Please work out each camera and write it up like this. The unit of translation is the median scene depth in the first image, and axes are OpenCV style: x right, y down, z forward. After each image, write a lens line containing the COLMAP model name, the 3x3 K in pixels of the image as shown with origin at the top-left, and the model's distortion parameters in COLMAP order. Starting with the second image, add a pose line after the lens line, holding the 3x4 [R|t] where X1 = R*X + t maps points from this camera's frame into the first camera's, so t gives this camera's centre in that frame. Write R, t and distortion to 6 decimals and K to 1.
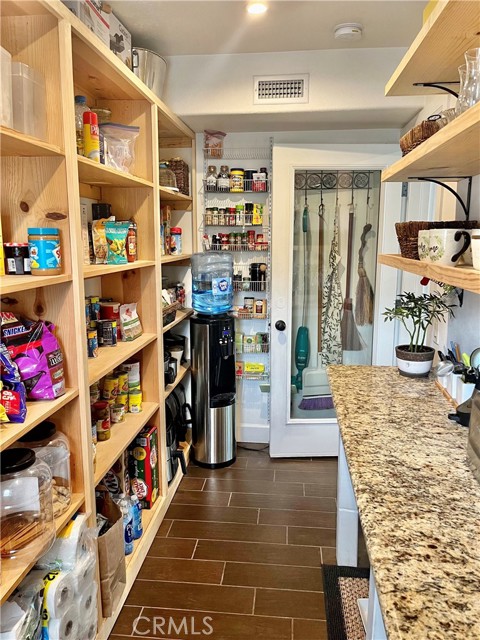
lens RADIAL K [[467.0, 0, 240.0], [0, 467.0, 320.0], [0, 0, 1]] dist [0.060289, -0.088891]
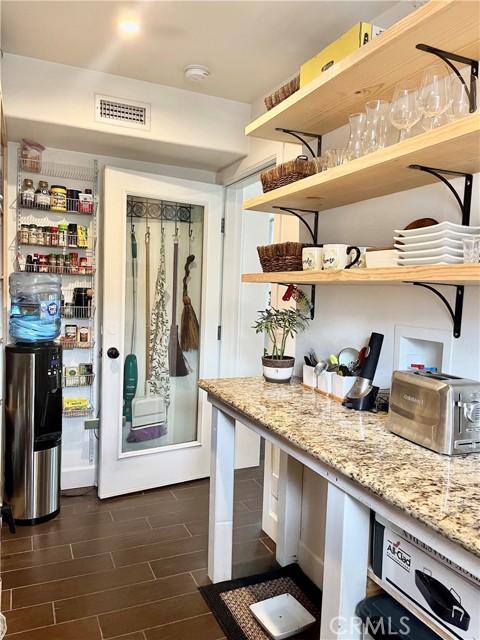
lens RADIAL K [[467.0, 0, 240.0], [0, 467.0, 320.0], [0, 0, 1]] dist [0.060289, -0.088891]
pose [[0.869537, -0.000400, 0.493868, -0.155081], [0.047594, 0.995413, -0.082991, 0.035724], [-0.491569, 0.095669, 0.865568, 0.041887]]
